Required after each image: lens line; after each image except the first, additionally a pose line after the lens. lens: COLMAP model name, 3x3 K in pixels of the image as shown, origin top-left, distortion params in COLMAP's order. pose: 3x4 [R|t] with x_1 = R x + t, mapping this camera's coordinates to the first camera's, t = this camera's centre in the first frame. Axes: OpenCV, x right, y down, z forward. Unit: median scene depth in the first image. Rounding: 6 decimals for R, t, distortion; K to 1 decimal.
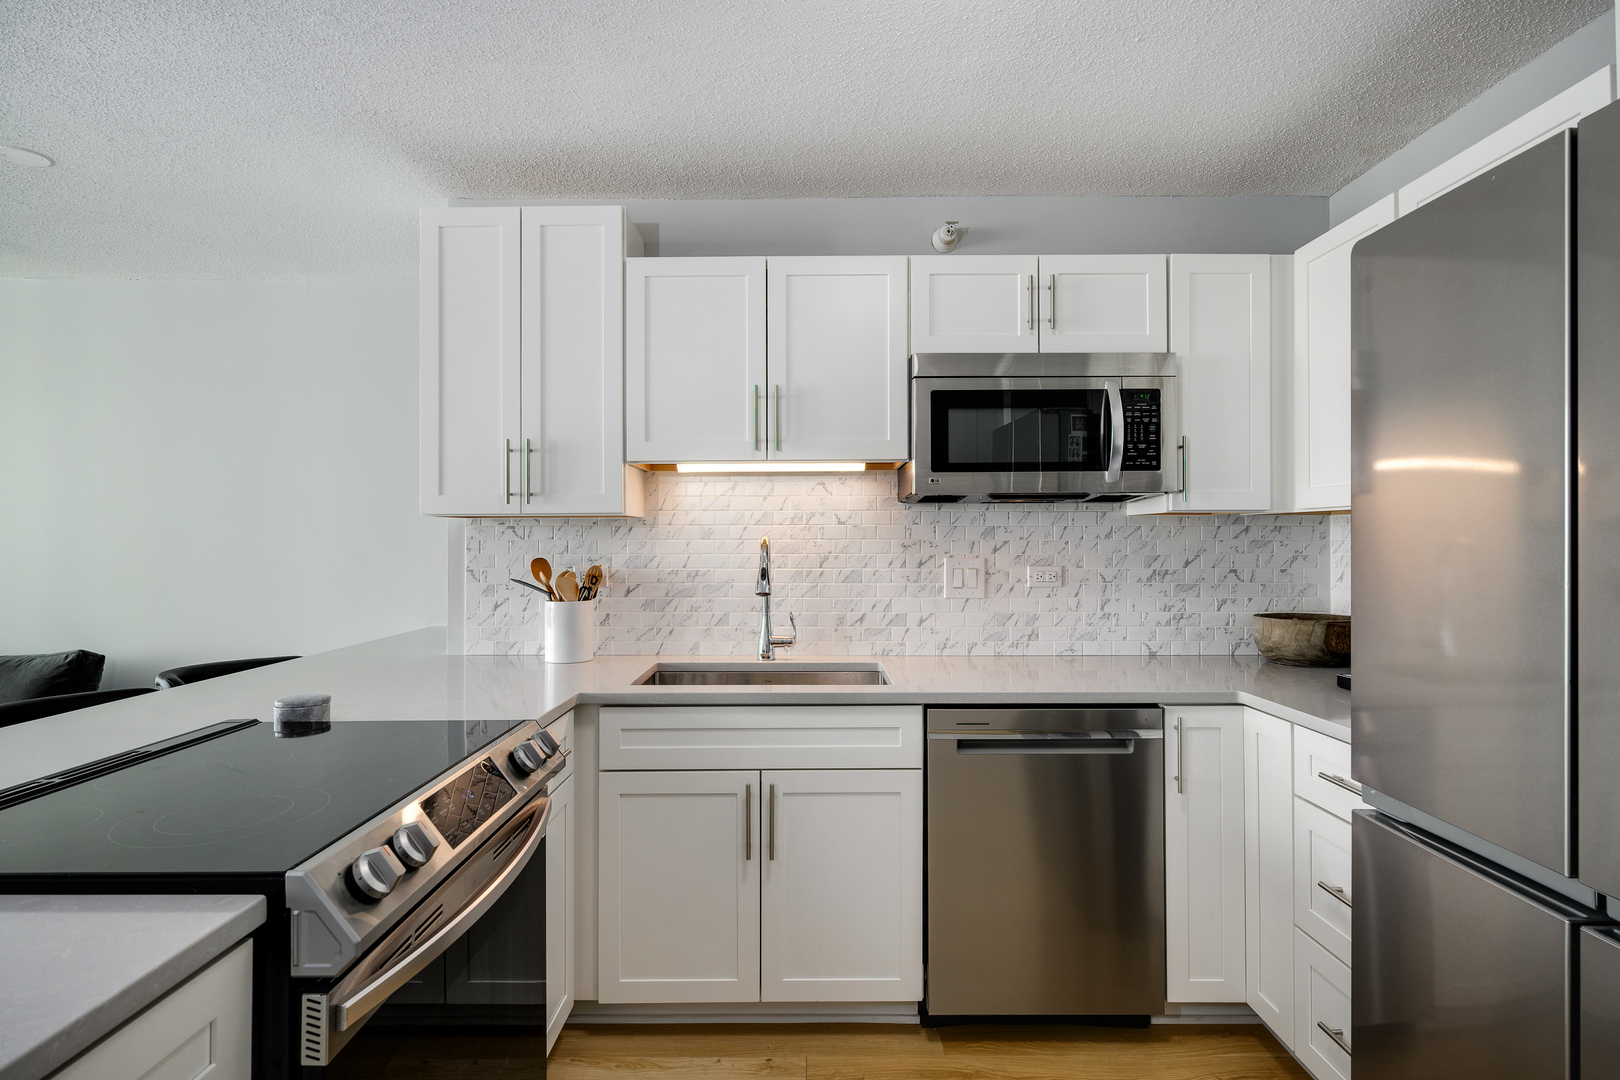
lens RADIAL K [[837.9, 0, 836.0], [0, 837.9, 533.5], [0, 0, 1]] dist [0.000052, 0.001625]
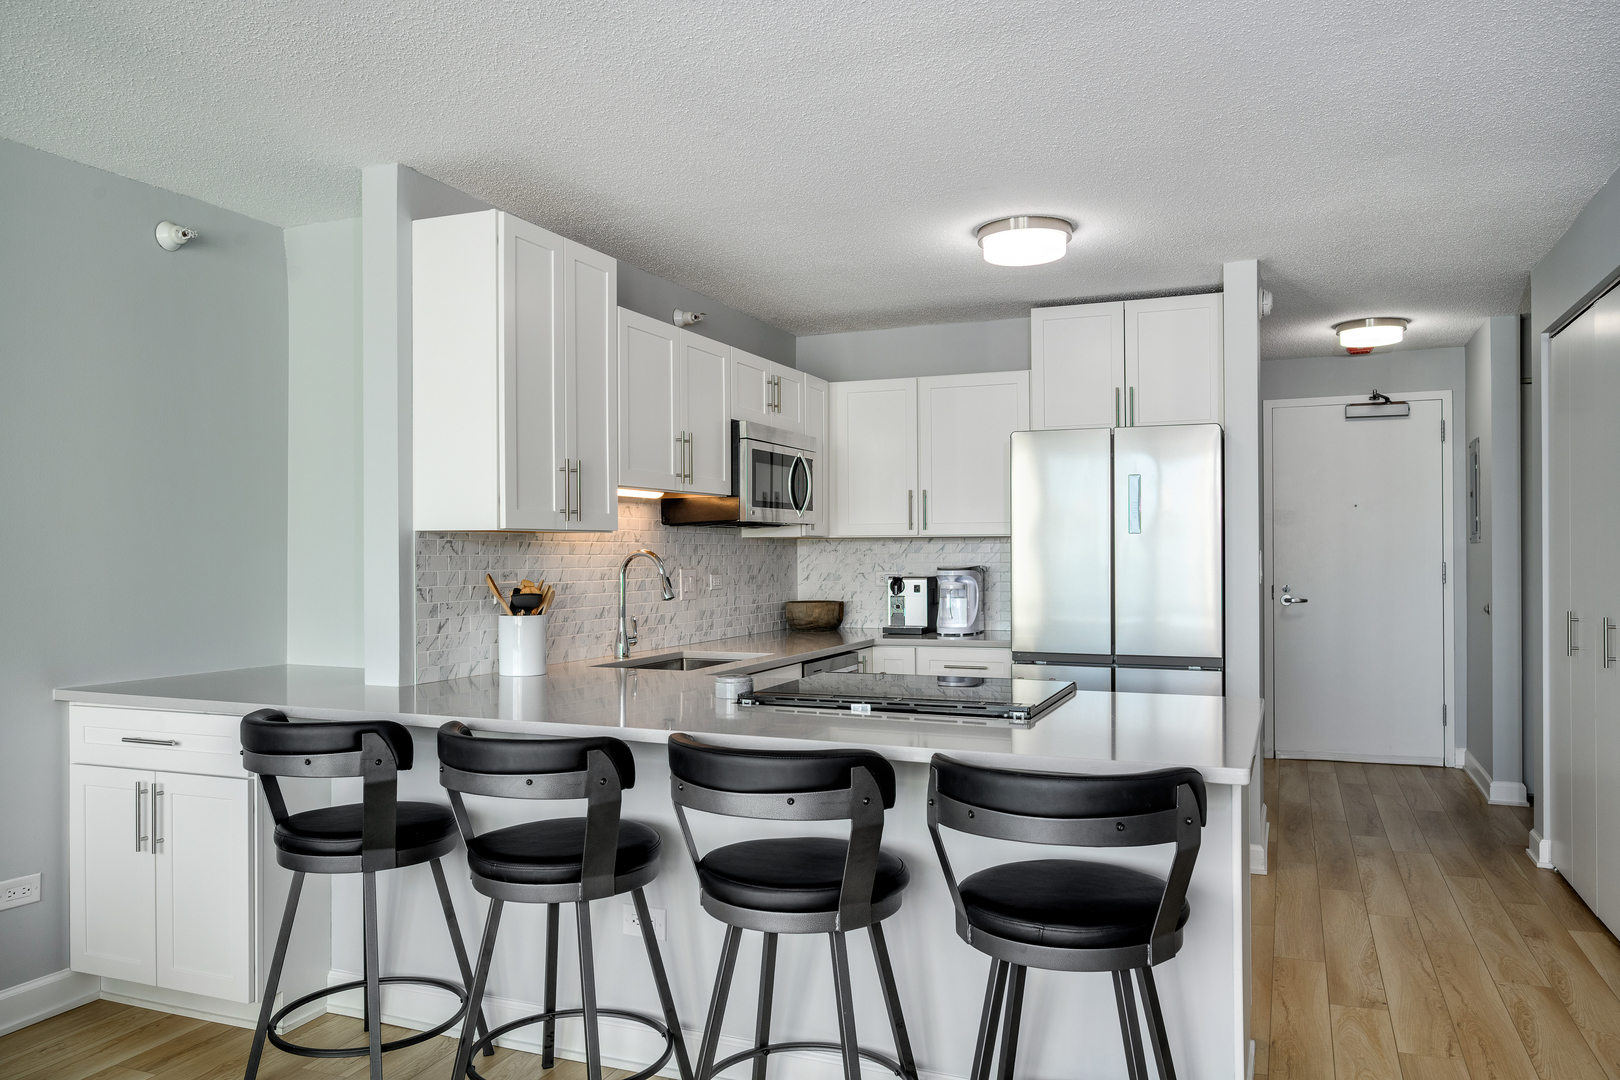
lens RADIAL K [[1180.5, 0, 820.4], [0, 1180.5, 549.2], [0, 0, 1]] dist [0.014640, 0.001921]
pose [[0.370580, 0.003391, 0.928794, -1.461128], [-0.002144, 0.999994, -0.002795, 0.003471], [-0.928798, -0.000955, 0.370585, 0.134602]]
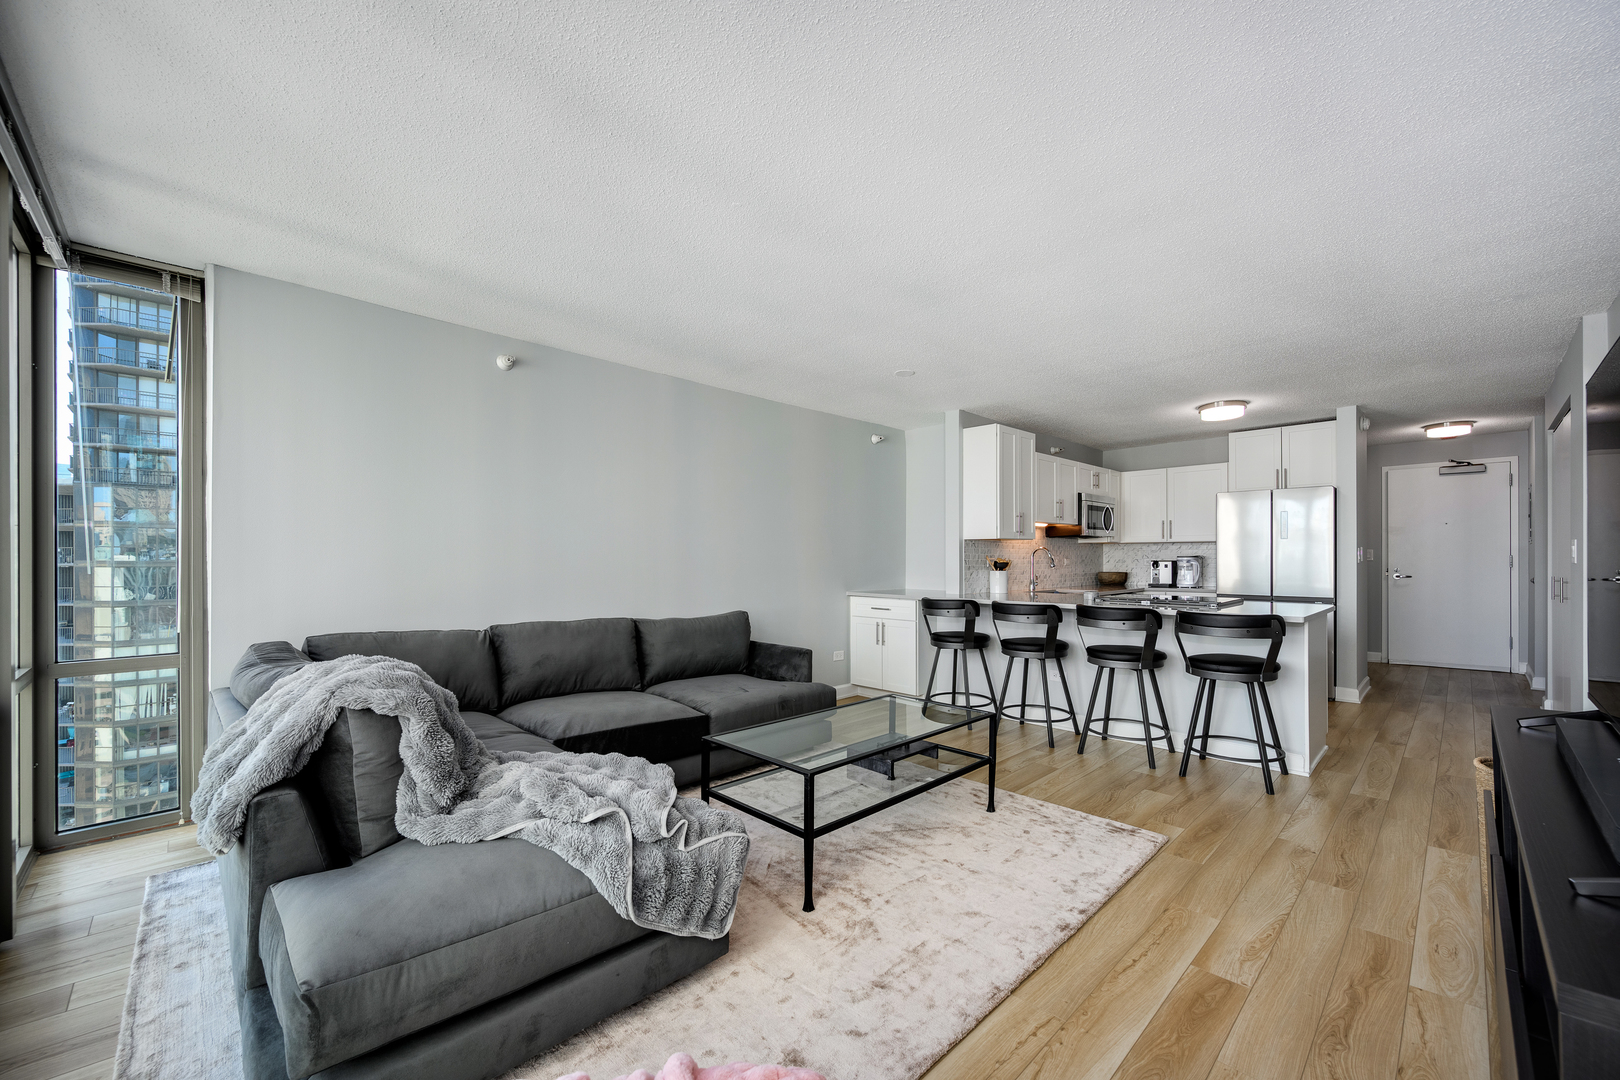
lens RADIAL K [[650.7, 0, 800.3], [0, 650.7, 559.7], [0, 0, 1]] dist [0.001871, 0.000392]
pose [[0.718342, -0.000088, 0.695690, -2.007026], [-0.003770, 0.999985, 0.004019, 0.029143], [-0.695679, -0.005509, 0.718331, -0.014200]]
